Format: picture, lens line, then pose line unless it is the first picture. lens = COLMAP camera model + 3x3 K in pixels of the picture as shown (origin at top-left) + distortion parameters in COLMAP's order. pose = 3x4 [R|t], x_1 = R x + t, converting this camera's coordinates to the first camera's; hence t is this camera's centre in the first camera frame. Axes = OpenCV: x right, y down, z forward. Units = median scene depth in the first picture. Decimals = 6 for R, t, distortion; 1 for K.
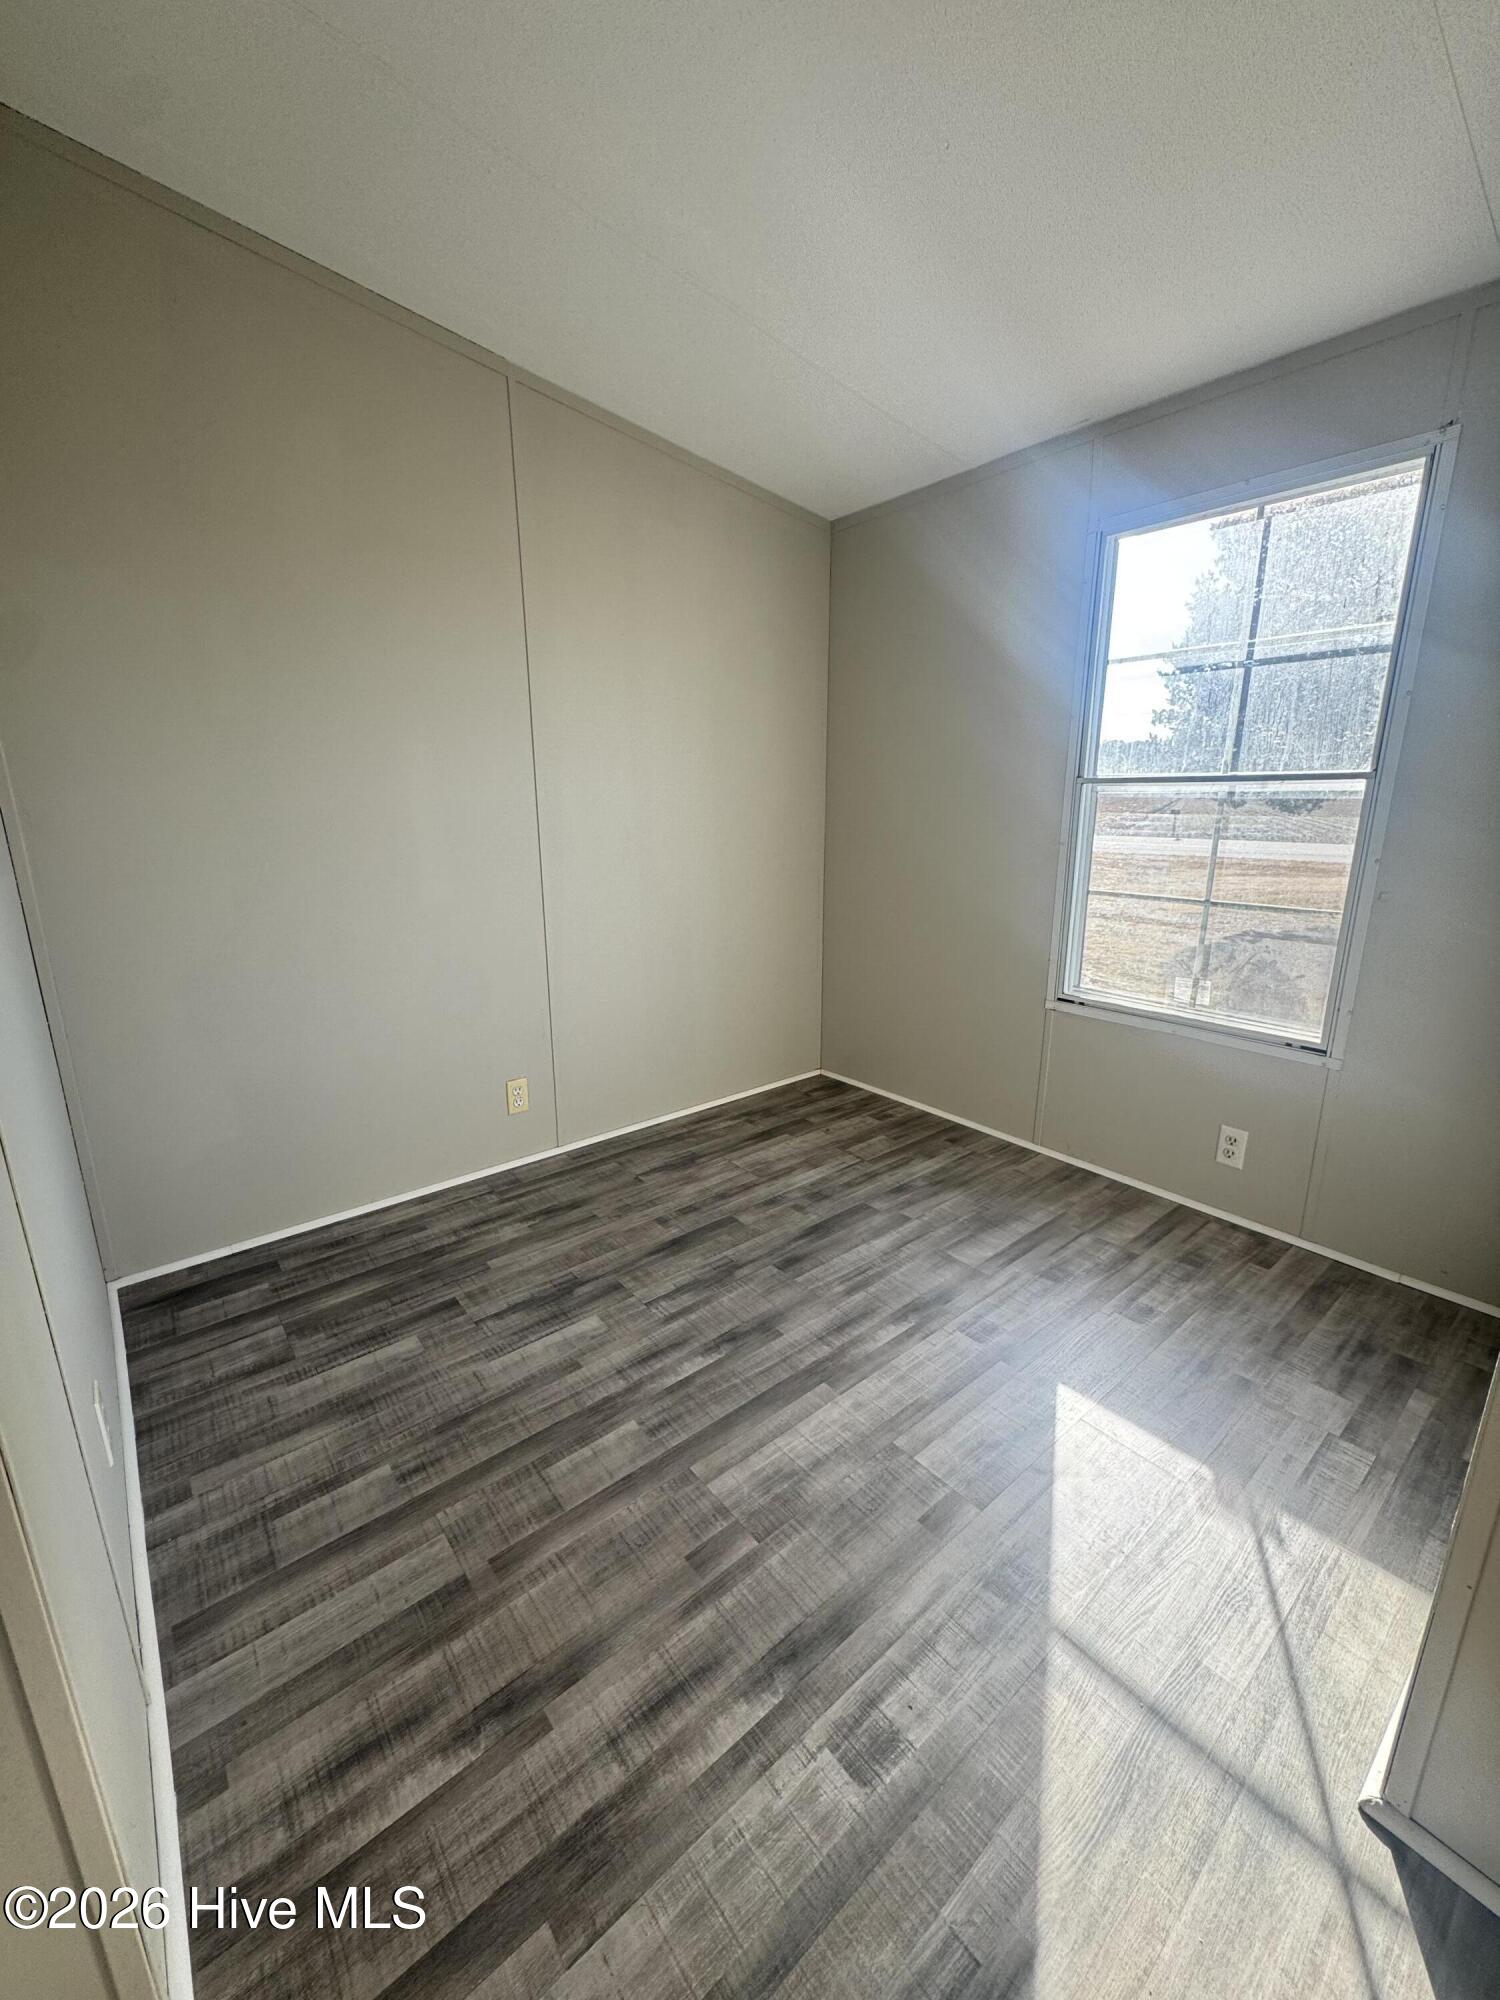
lens RADIAL K [[796.3, 0, 750.0], [0, 796.3, 1000.0], [0, 0, 1]] dist [-0.002314, -0.000205]
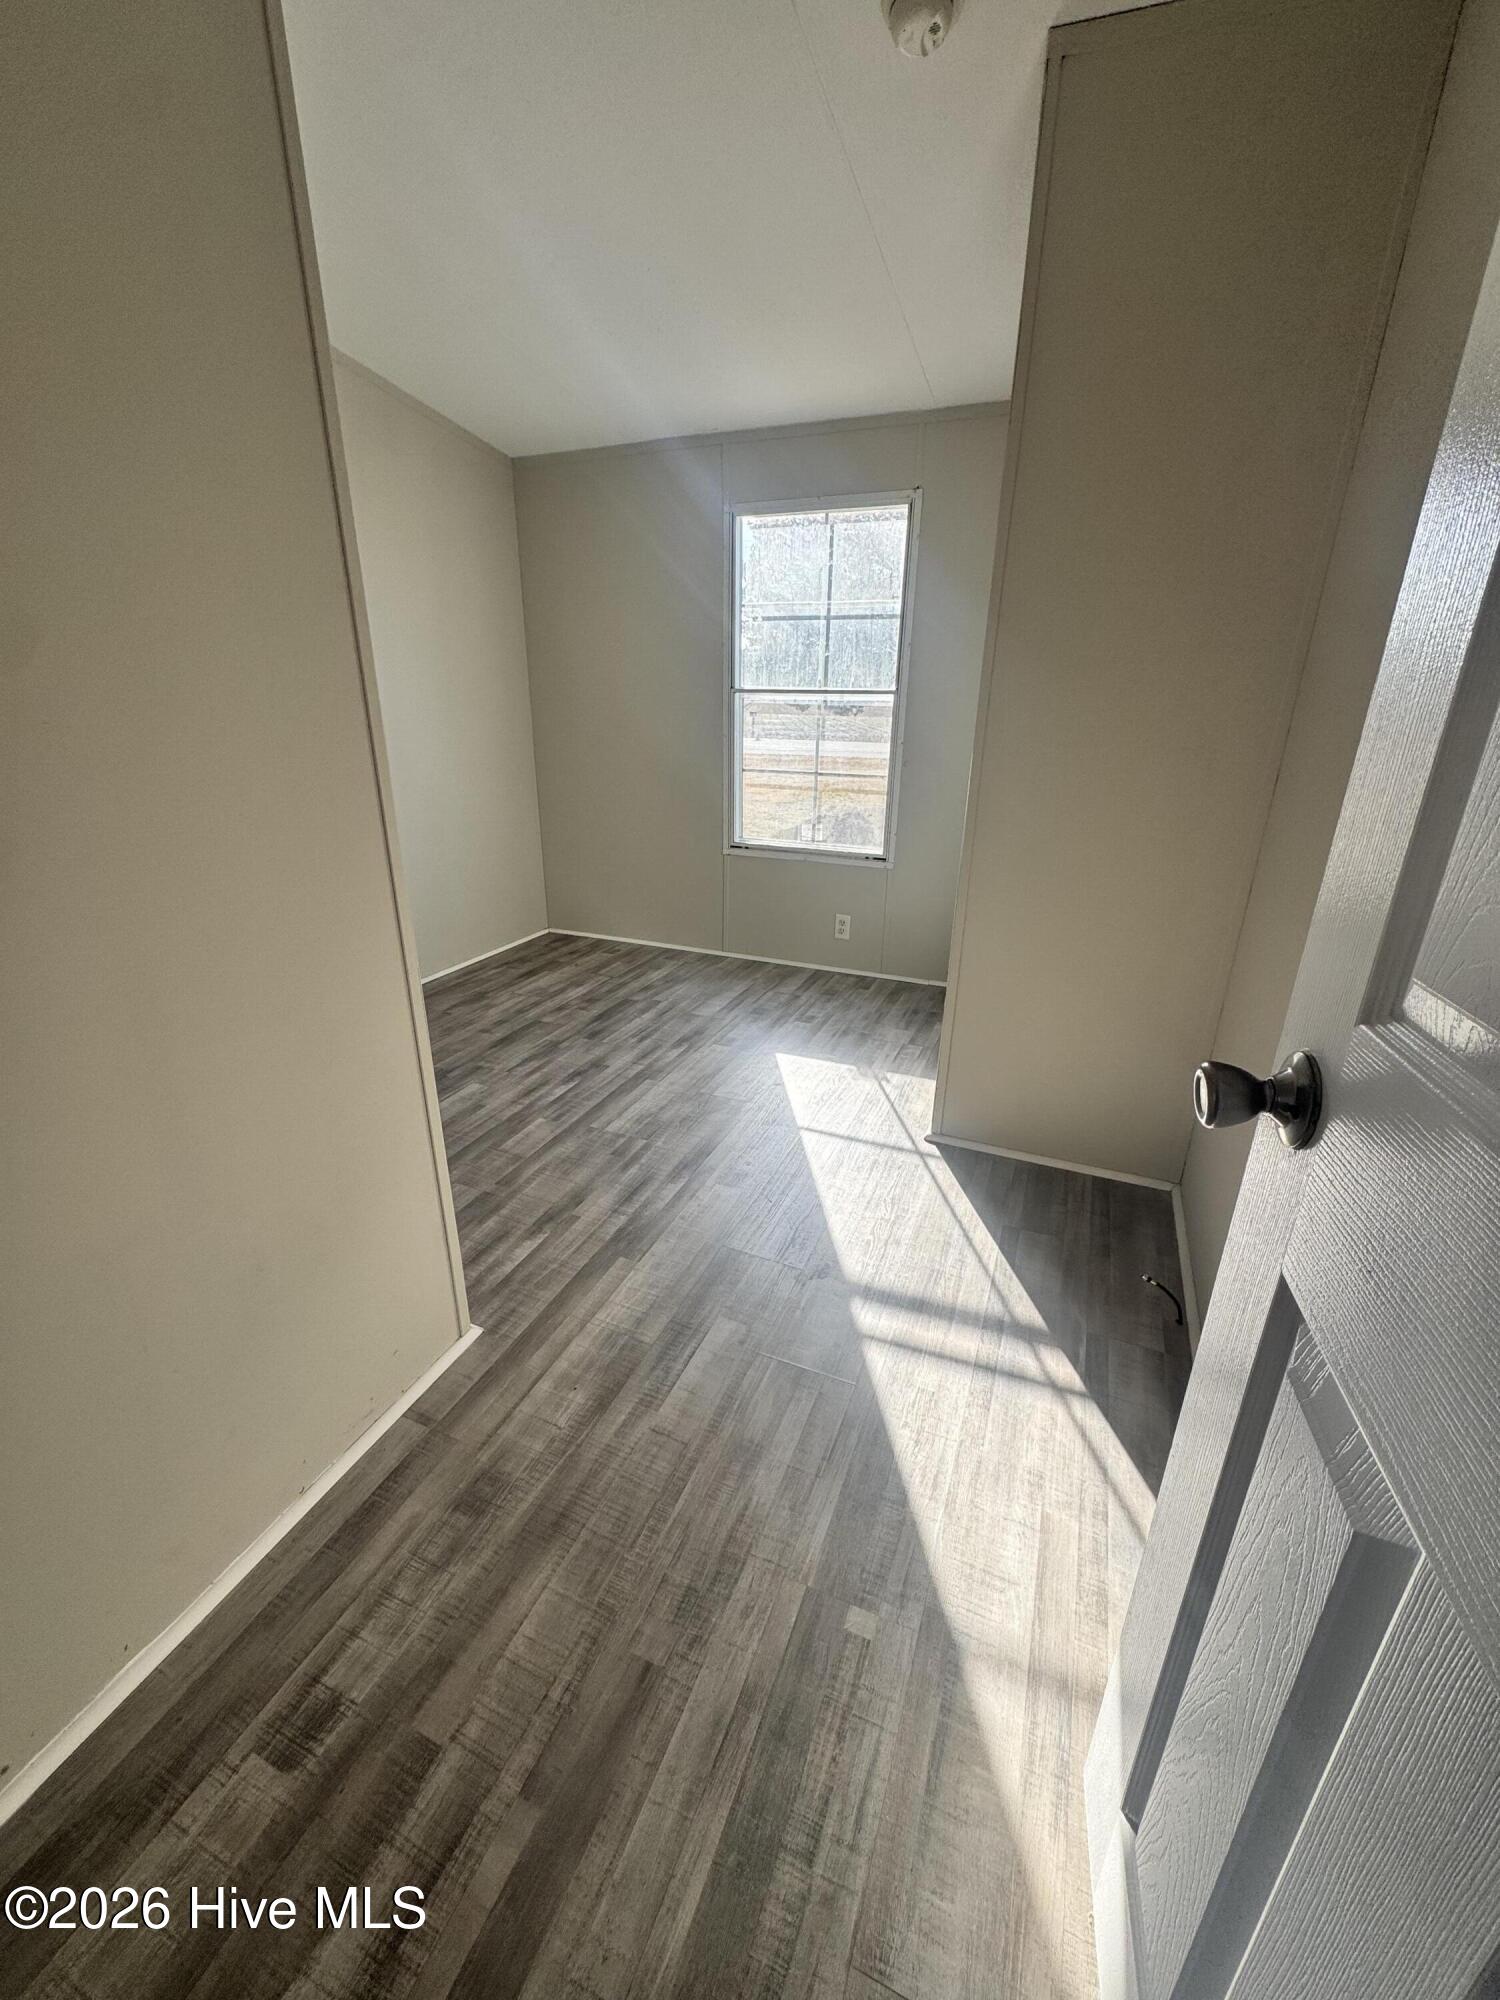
lens RADIAL K [[796.3, 0, 750.0], [0, 796.3, 1000.0], [0, 0, 1]] dist [-0.002314, -0.000205]
pose [[0.886697, -0.148181, 0.437963, -0.322733], [0.097294, 0.985841, 0.136572, 0.099748], [-0.451999, -0.078487, 0.888559, -0.405066]]
